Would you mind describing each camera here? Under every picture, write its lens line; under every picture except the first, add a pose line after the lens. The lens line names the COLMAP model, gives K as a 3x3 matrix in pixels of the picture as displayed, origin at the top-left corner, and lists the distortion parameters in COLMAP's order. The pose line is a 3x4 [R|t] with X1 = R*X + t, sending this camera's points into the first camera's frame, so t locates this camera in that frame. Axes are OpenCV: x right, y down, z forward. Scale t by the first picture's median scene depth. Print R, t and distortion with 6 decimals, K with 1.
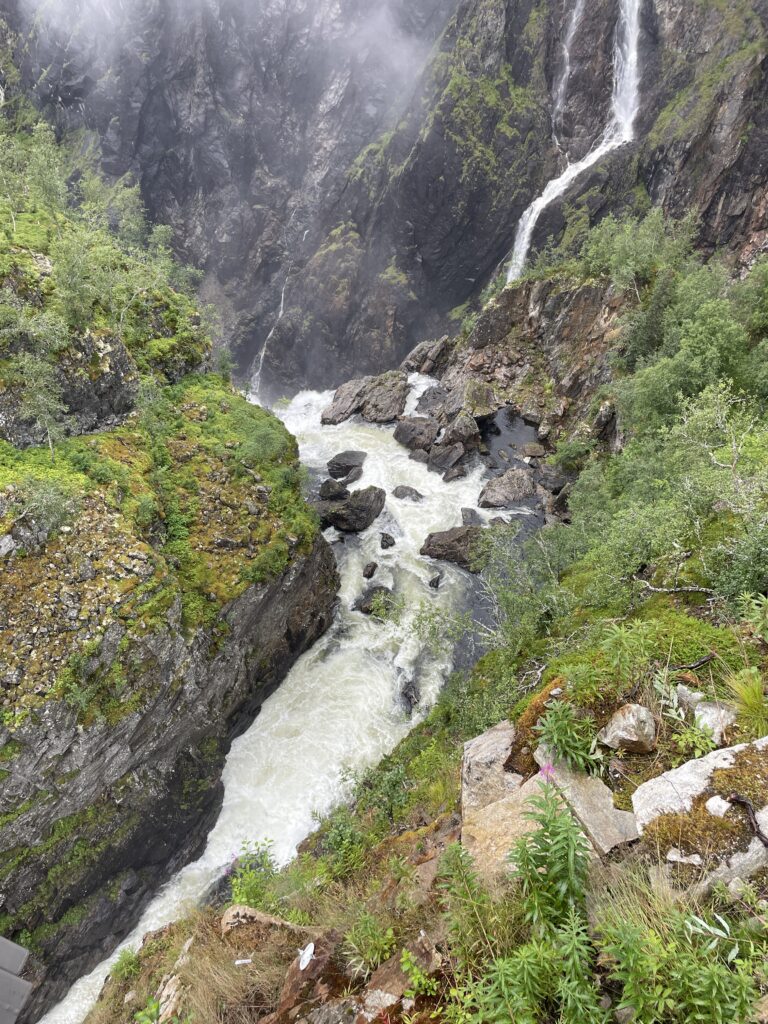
lens RADIAL K [[769.3, 0, 381.6], [0, 769.3, 499.7], [0, 0, 1]] dist [0.102453, -0.128719]
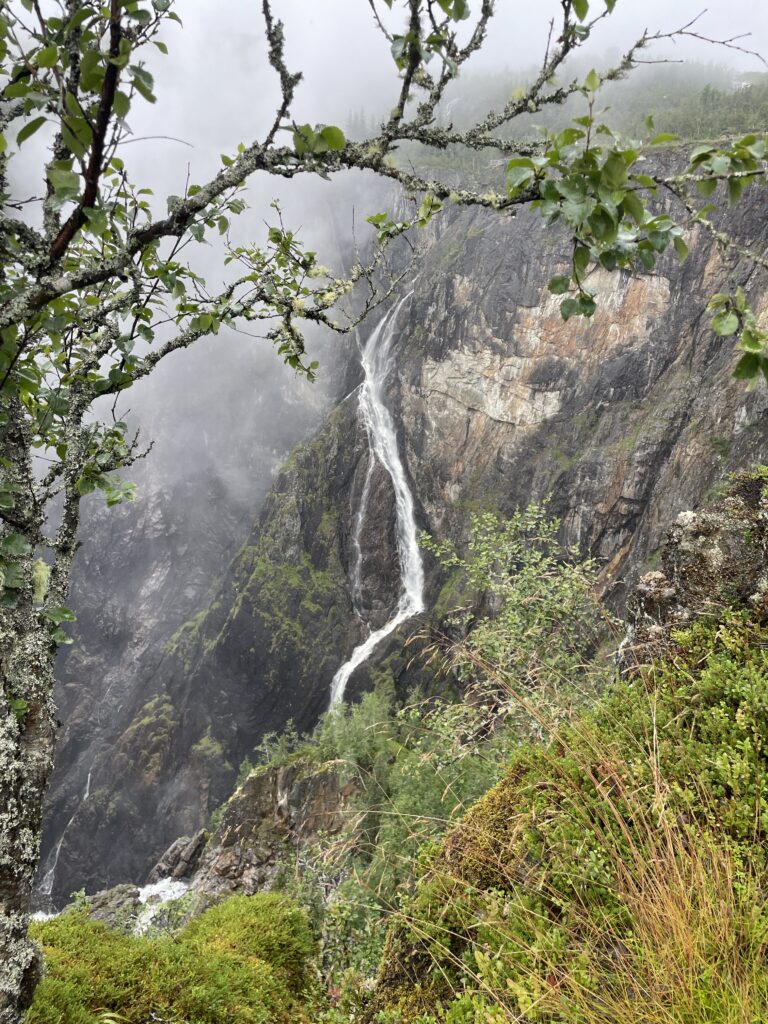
lens RADIAL K [[769.9, 0, 386.1], [0, 769.9, 509.8], [0, 0, 1]] dist [0.121048, -0.186787]
pose [[0.984331, -0.016701, 0.175538, 0.076883], [0.106189, 0.850890, -0.514500, -0.021704], [-0.140771, 0.525078, 0.839331, 0.011589]]
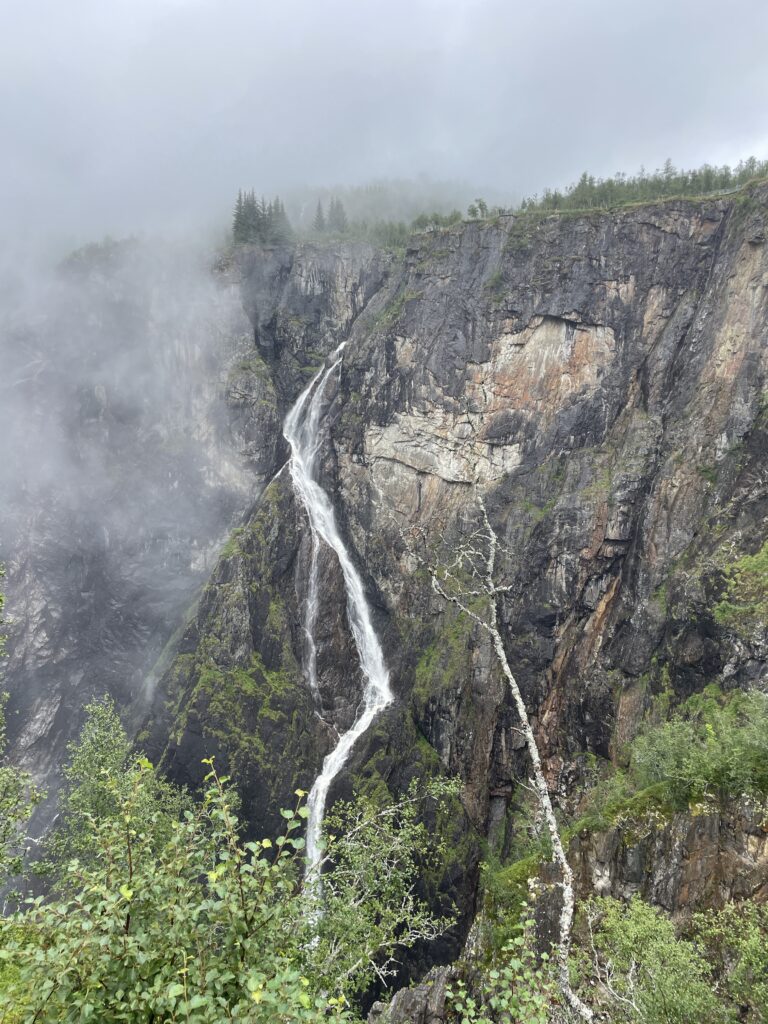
lens RADIAL K [[769.3, 0, 381.6], [0, 769.3, 499.7], [0, 0, 1]] dist [0.102453, -0.128719]
pose [[0.887517, -0.058666, 0.457026, -0.126345], [0.351419, 0.727707, -0.589022, -0.072095], [-0.298025, 0.683374, 0.666469, 0.180172]]
